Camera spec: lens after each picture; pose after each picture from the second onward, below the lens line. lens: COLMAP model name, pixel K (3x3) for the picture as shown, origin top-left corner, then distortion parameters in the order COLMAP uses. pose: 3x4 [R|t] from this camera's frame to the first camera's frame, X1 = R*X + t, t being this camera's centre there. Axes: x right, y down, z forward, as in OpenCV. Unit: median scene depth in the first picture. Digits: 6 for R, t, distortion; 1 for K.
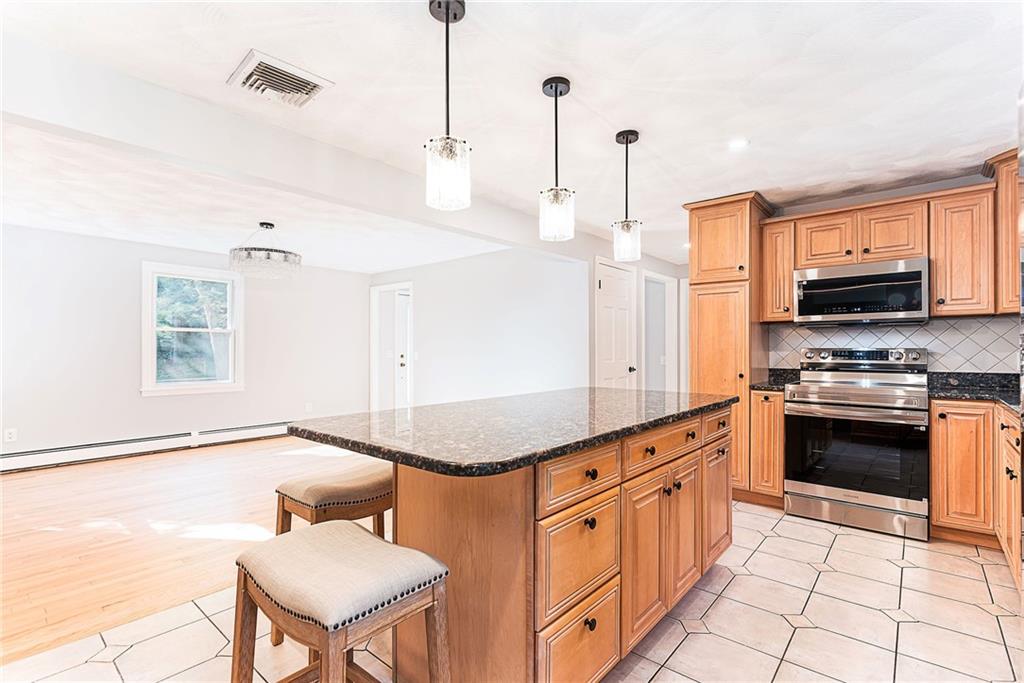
lens RADIAL K [[476.7, 0, 509.1], [0, 476.7, 351.0], [0, 0, 1]] dist [0.013488, -0.000060]
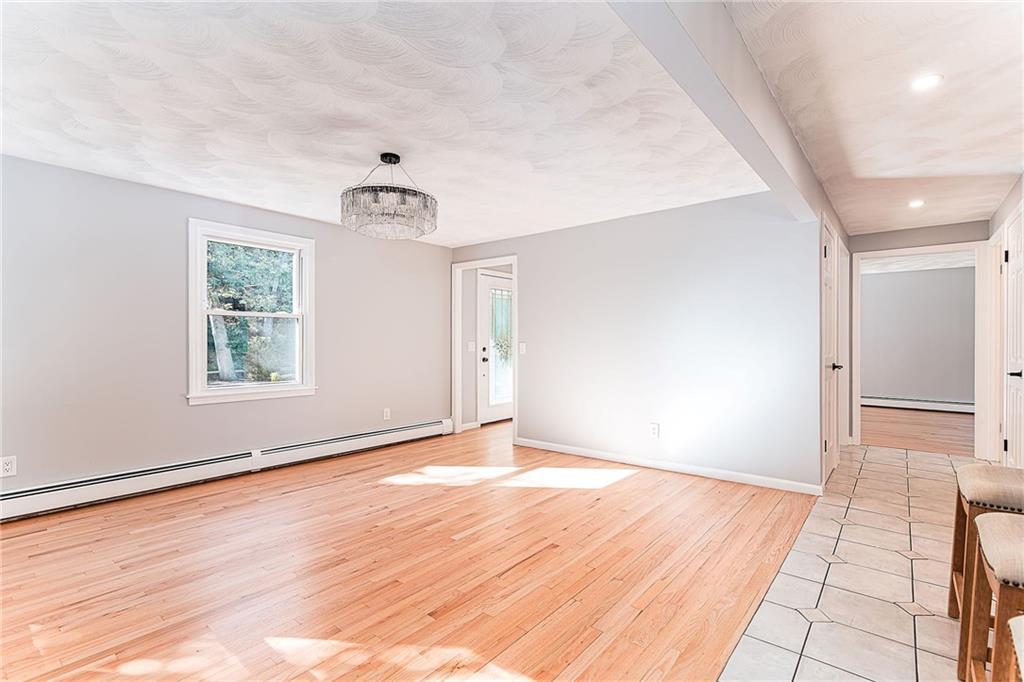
lens RADIAL K [[471.2, 0, 514.1], [0, 471.2, 343.9], [0, 0, 1]] dist [0.002817, 0.000418]
pose [[0.999269, -0.000874, 0.038218, -0.283213], [0.000894, 0.999999, -0.000506, 0.003214], [-0.038217, 0.000540, 0.999269, 0.253998]]
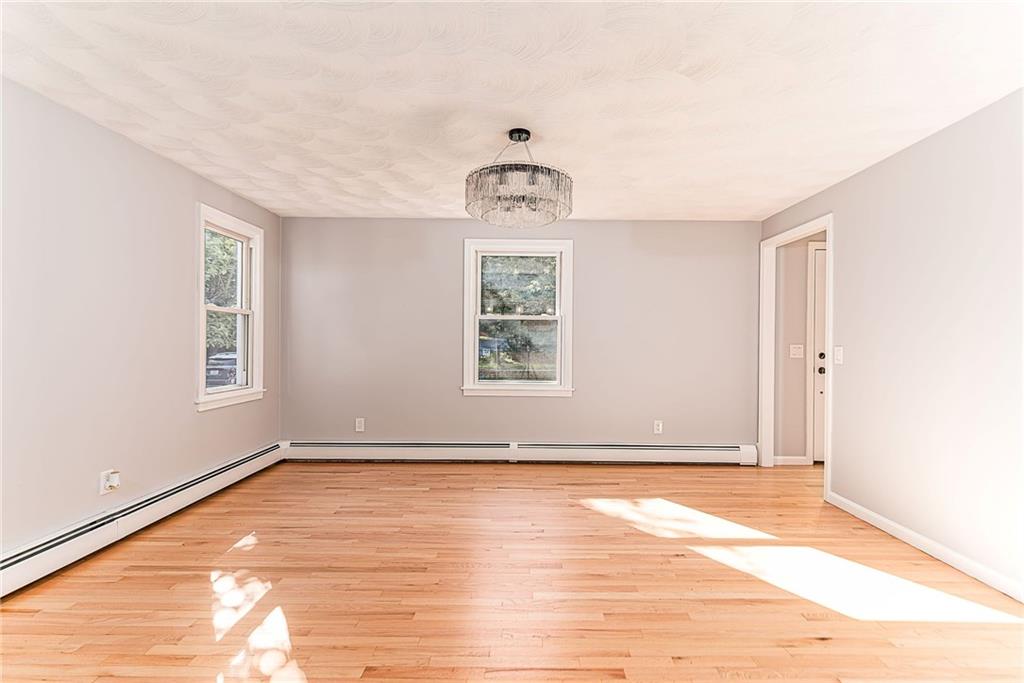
lens RADIAL K [[475.0, 0, 529.5], [0, 475.0, 343.0], [0, 0, 1]] dist [0.001800, -0.000011]
pose [[0.667929, 0.004626, -0.744210, -0.043176], [-0.009081, 0.999957, -0.001935, 0.000582], [0.744169, 0.008050, 0.667942, 0.484111]]
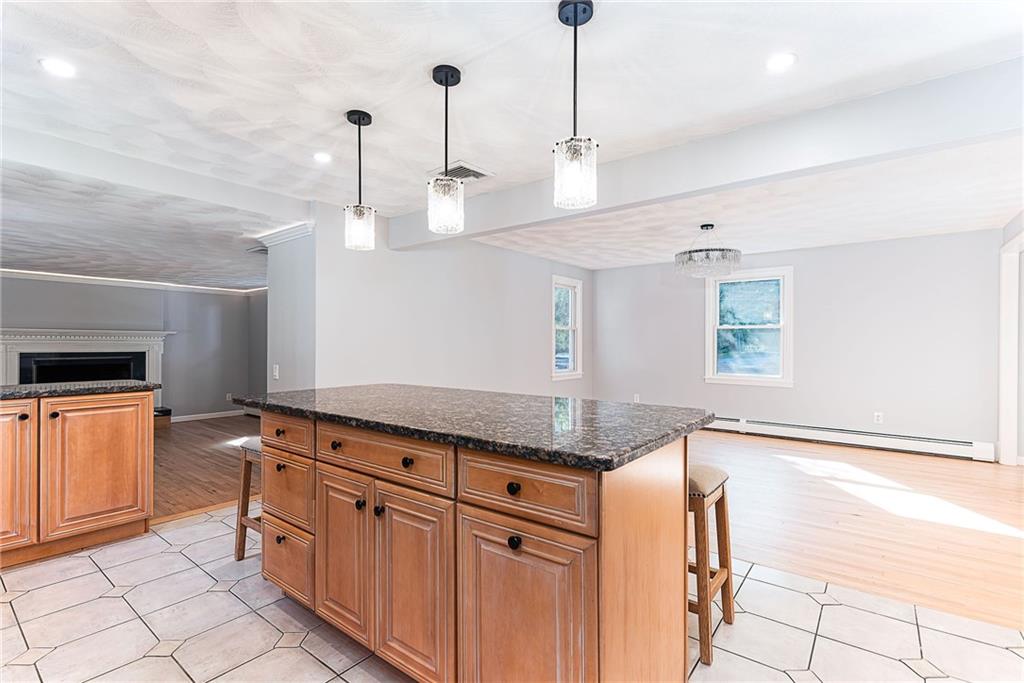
lens RADIAL K [[471.2, 0, 514.1], [0, 471.2, 344.4], [0, 0, 1]] dist [0.002817, 0.000418]
pose [[0.063139, 0.001373, -0.998004, 0.393926], [-0.006462, 0.999979, 0.000967, -0.001650], [0.997984, 0.006389, 0.063146, 0.404873]]
